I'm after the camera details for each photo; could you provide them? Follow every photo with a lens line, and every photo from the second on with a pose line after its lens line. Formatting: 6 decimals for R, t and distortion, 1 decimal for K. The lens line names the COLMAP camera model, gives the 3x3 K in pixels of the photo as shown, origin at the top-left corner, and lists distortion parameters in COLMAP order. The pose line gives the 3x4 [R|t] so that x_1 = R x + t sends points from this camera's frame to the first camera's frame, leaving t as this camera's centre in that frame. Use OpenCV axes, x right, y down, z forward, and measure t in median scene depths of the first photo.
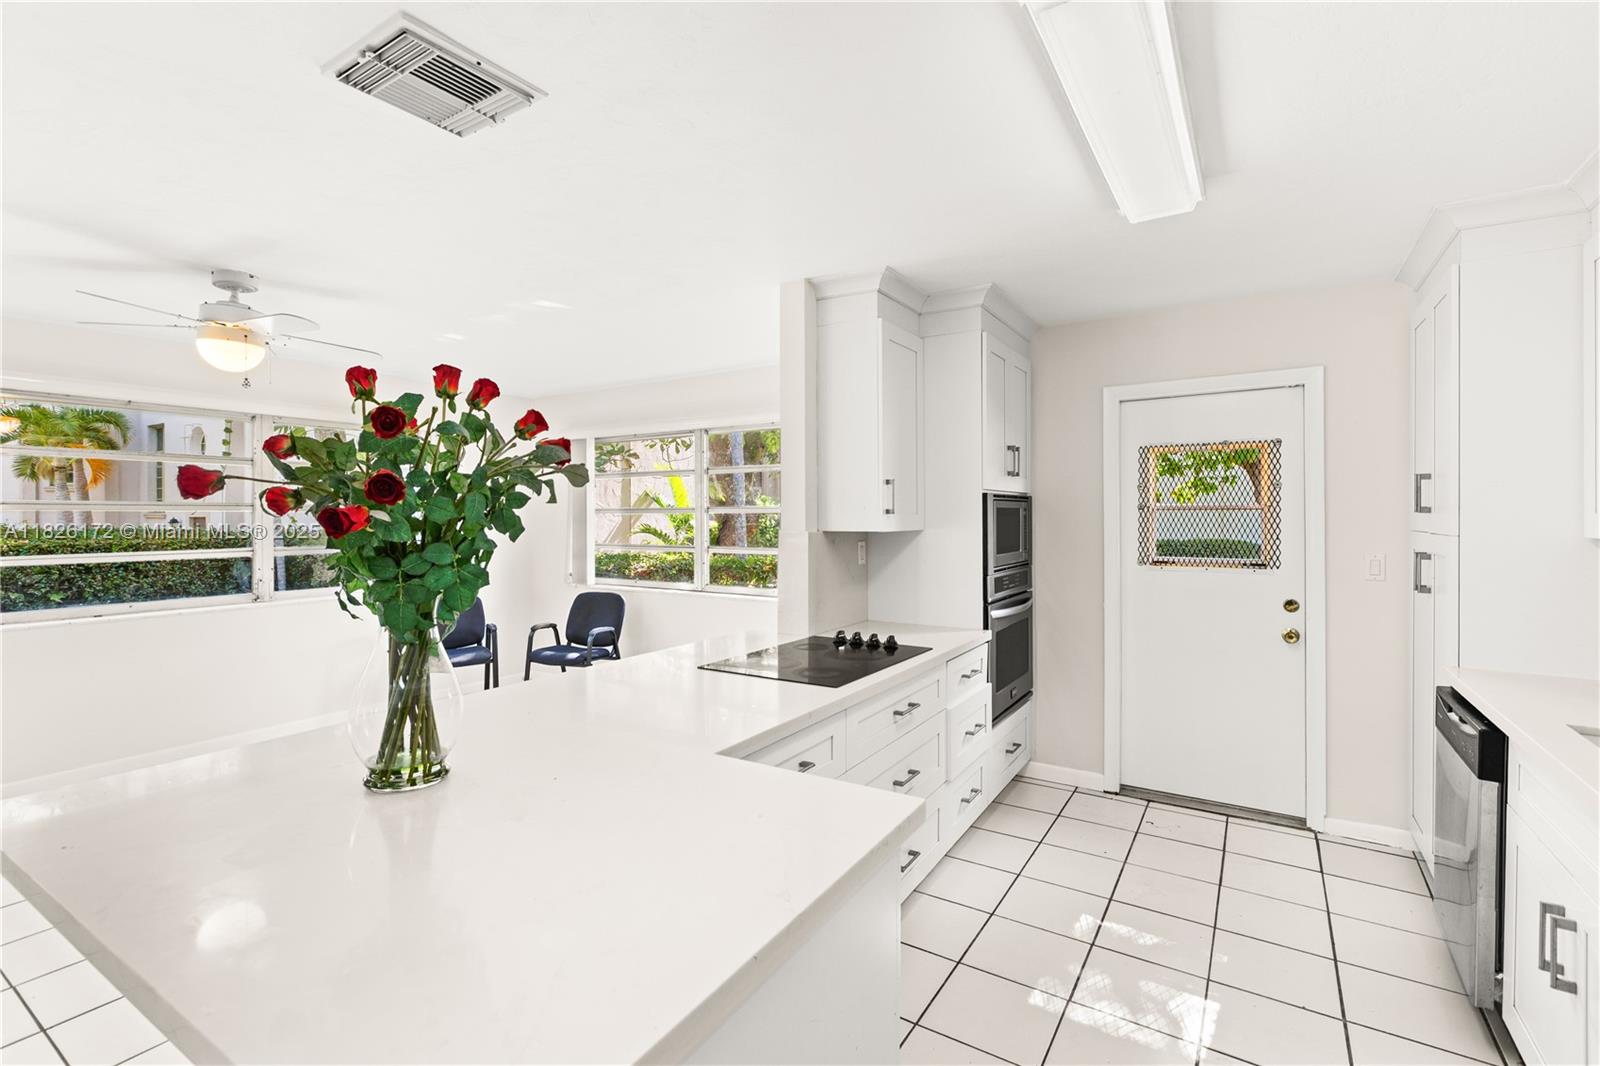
lens RADIAL K [[726.3, 0, 800.8], [0, 726.3, 523.2], [0, 0, 1]] dist [-0.001309, -0.000479]
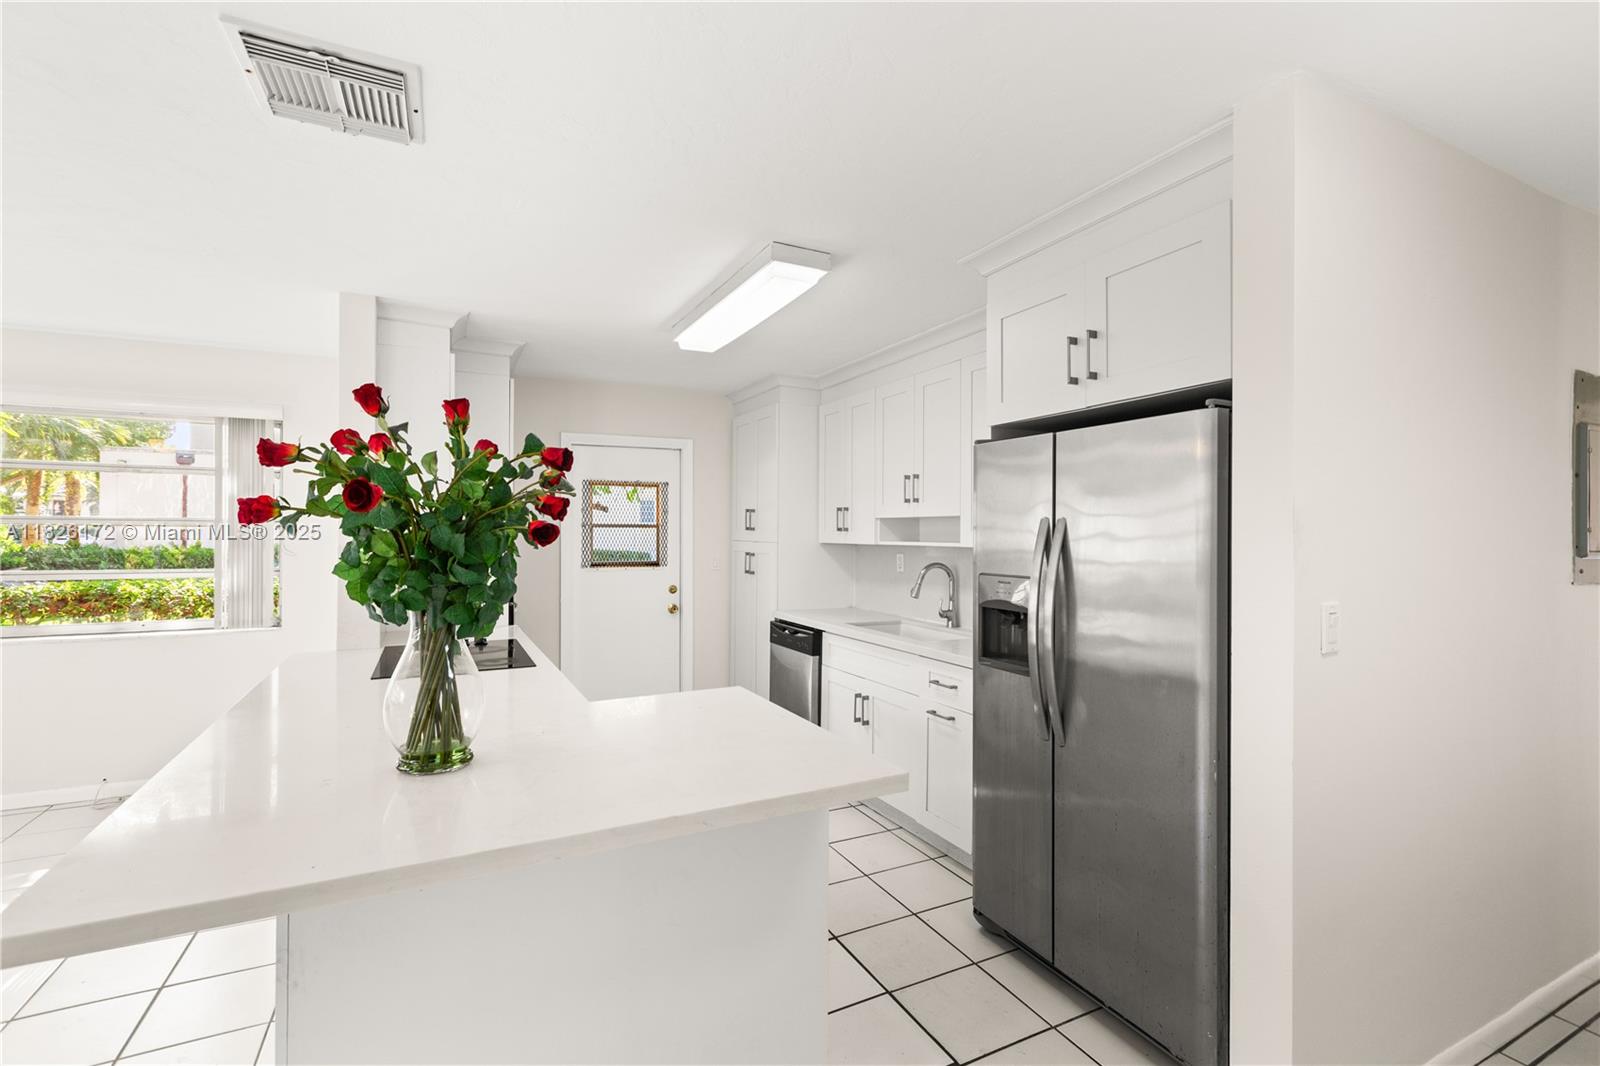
lens RADIAL K [[750.2, 0, 794.8], [0, 750.2, 533.6], [0, 0, 1]] dist [-0.000540, -0.000038]
pose [[0.481257, 0.000006, 0.876579, -0.753836], [0.004790, 0.999985, -0.002637, -0.001367], [-0.876566, 0.005468, 0.481250, -0.014774]]
